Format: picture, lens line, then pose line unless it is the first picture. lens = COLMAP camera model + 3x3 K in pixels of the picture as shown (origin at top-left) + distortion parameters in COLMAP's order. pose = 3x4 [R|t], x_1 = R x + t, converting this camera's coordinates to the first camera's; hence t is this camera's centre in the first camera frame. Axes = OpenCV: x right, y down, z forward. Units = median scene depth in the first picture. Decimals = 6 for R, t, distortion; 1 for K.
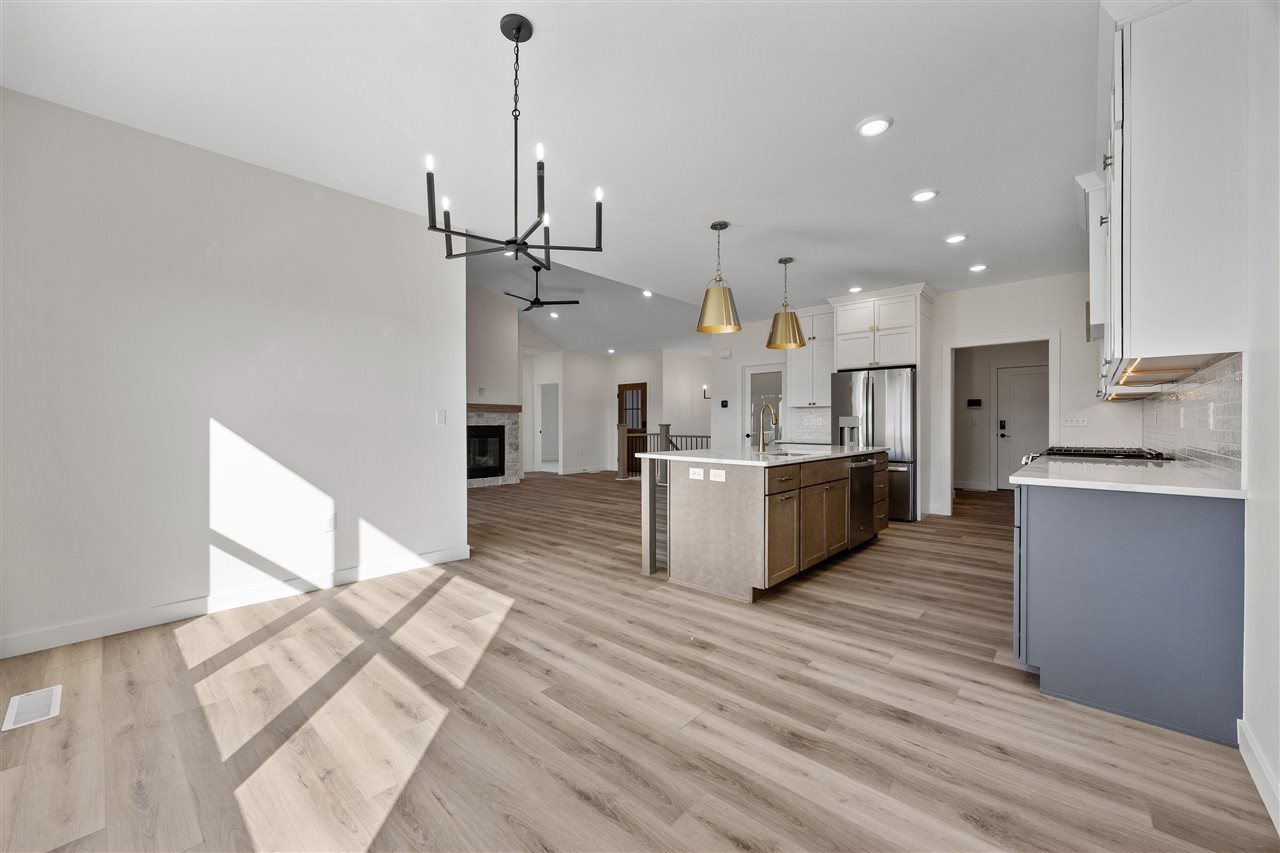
lens RADIAL K [[495.3, 0, 620.3], [0, 495.3, 424.5], [0, 0, 1]] dist [-0.006394, 0.000238]
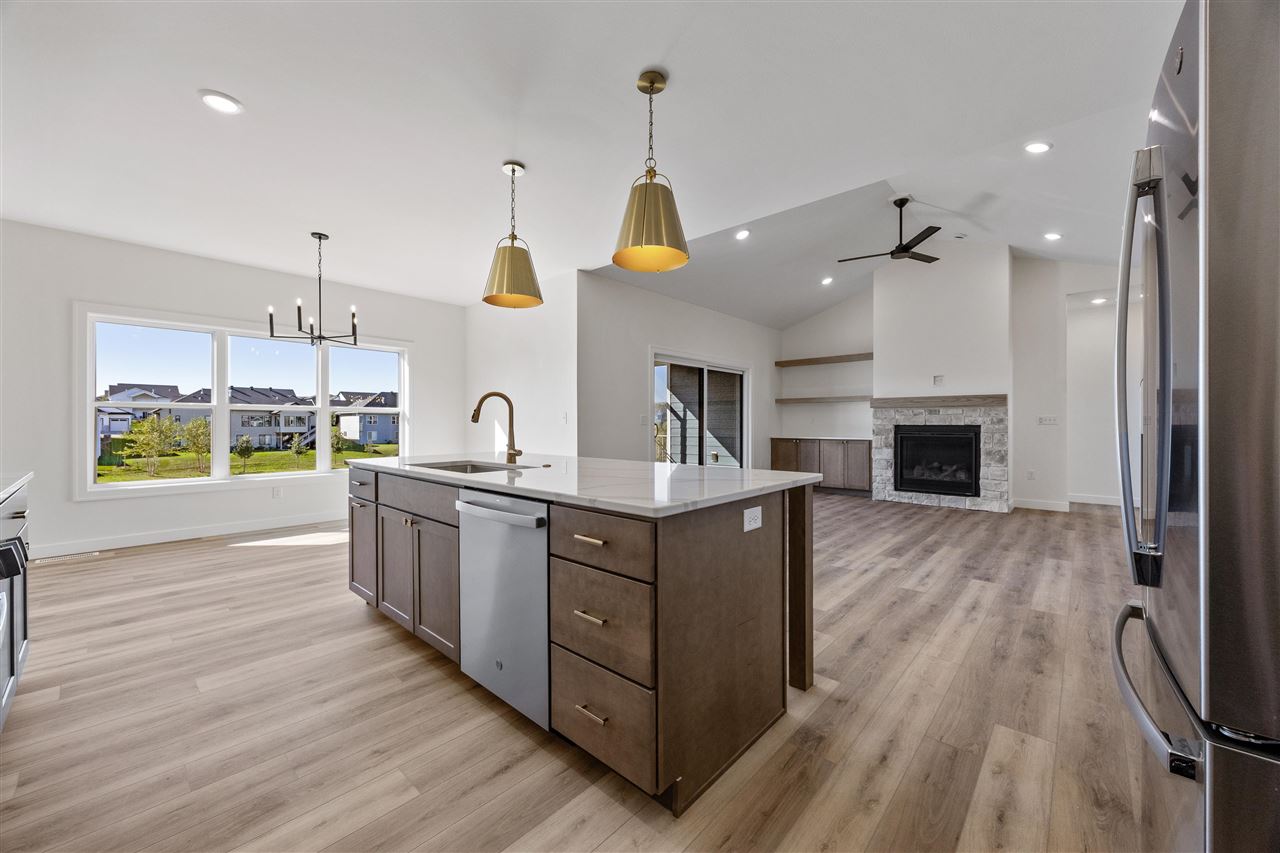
lens RADIAL K [[495.3, 0, 650.2], [0, 495.3, 419.2], [0, 0, 1]] dist [-0.006394, 0.000238]
pose [[0.033397, -0.003170, -0.999437, 0.426294], [-0.004926, 0.999982, -0.003336, -0.000980], [0.999430, 0.005035, 0.033380, 0.516053]]
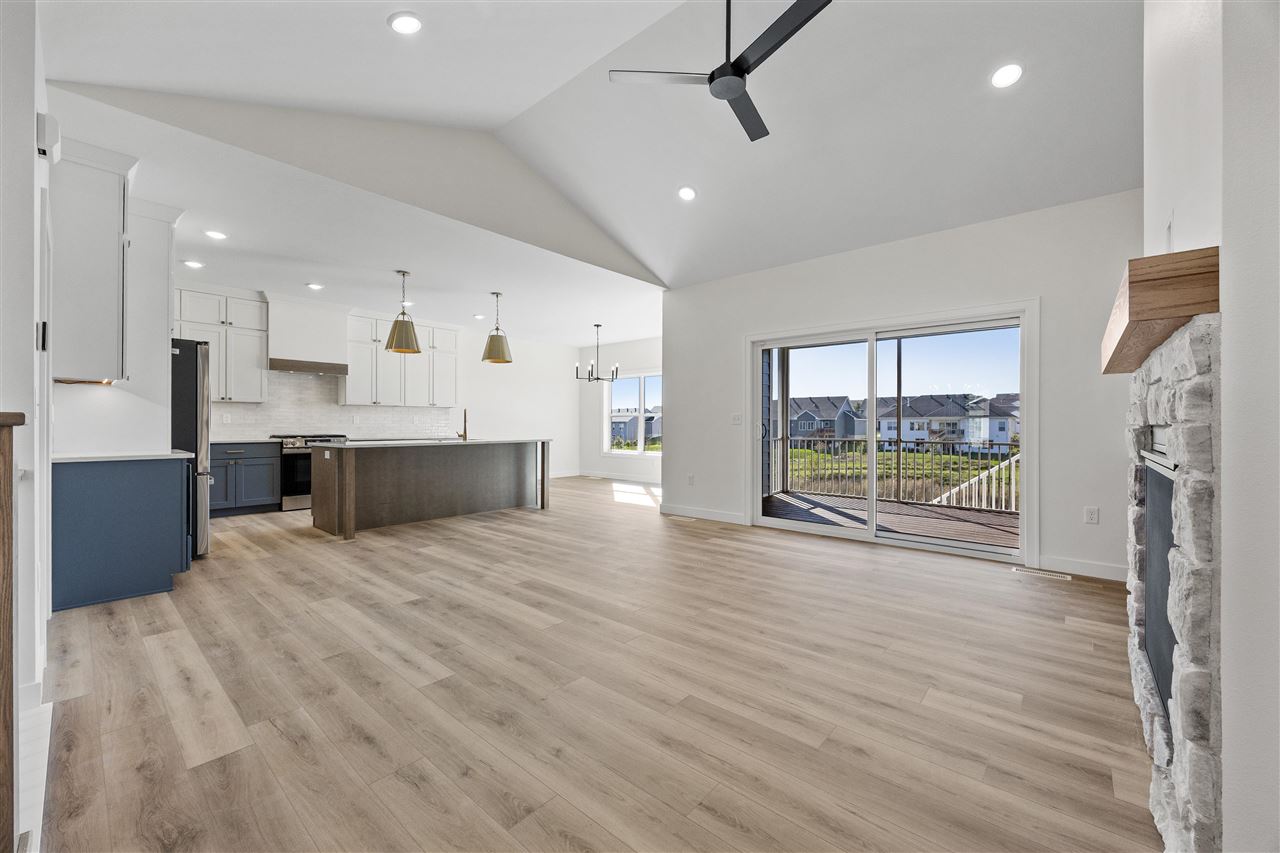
lens RADIAL K [[495.3, 0, 630.2], [0, 495.3, 431.8], [0, 0, 1]] dist [-0.006394, 0.000238]
pose [[-0.999250, 0.003760, -0.038541, -0.069755], [0.002811, 0.999692, 0.024647, -0.003219], [0.038622, 0.024520, -0.998953, 1.113561]]
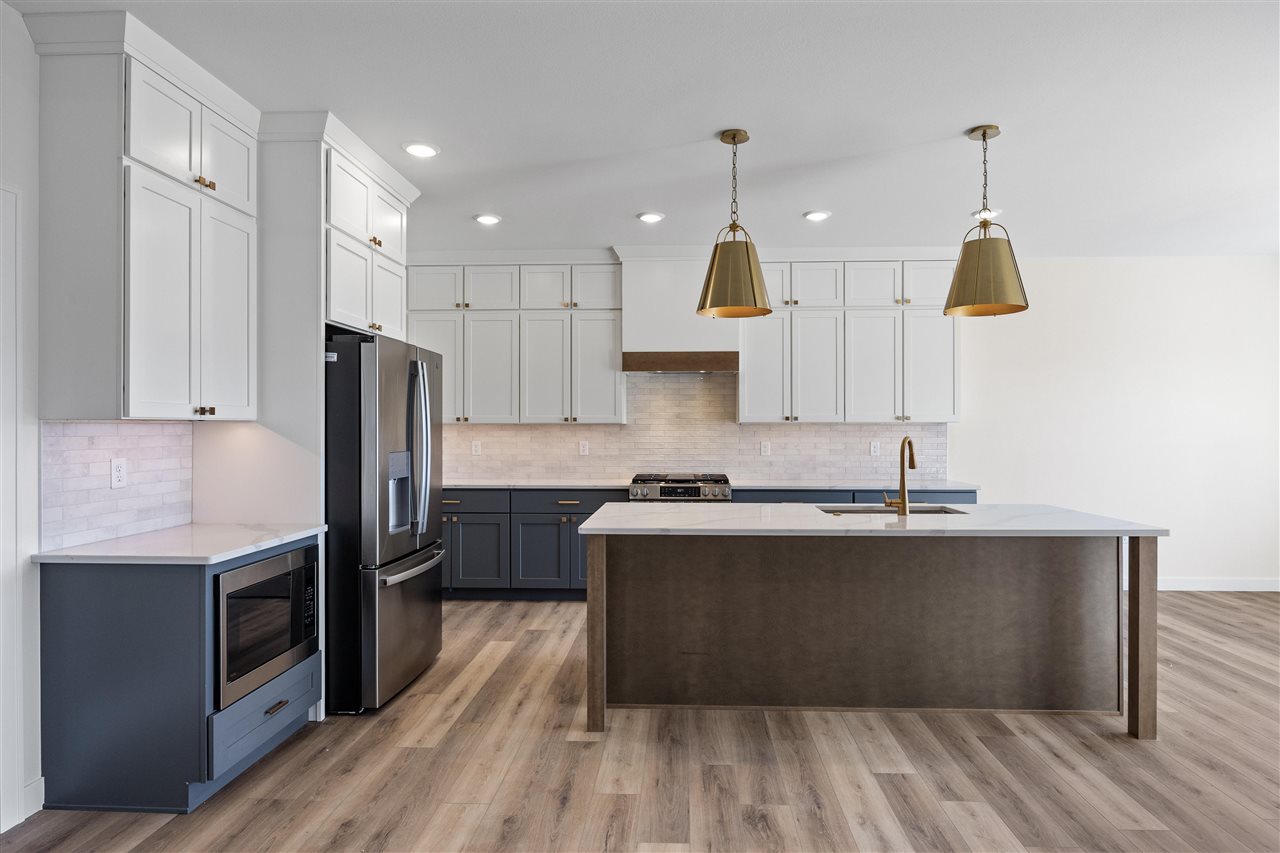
lens RADIAL K [[701.4, 0, 663.1], [0, 701.4, 426.9], [0, 0, 1]] dist [-0.011163, -0.002000]
pose [[-0.664797, 0.005159, 0.747006, -0.071264], [0.010306, 0.999944, 0.002265, -0.026069], [-0.746953, 0.009204, -0.664813, 0.792010]]
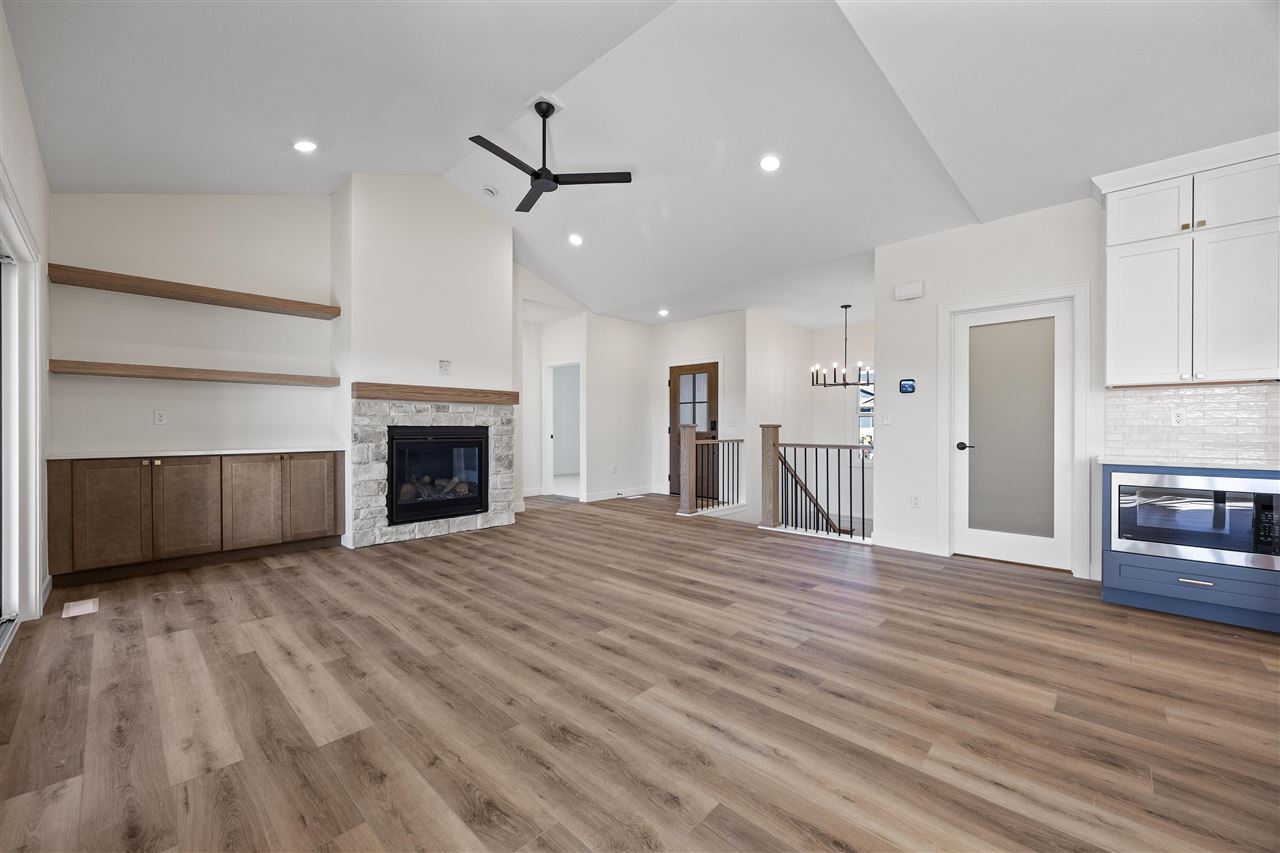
lens RADIAL K [[495.3, 0, 626.3], [0, 495.3, 424.6], [0, 0, 1]] dist [-0.006394, 0.000238]
pose [[0.999887, 0.003751, -0.014570, -0.064823], [-0.003932, 0.999915, -0.012432, 0.007376], [0.014522, 0.012488, 0.999817, 0.423756]]
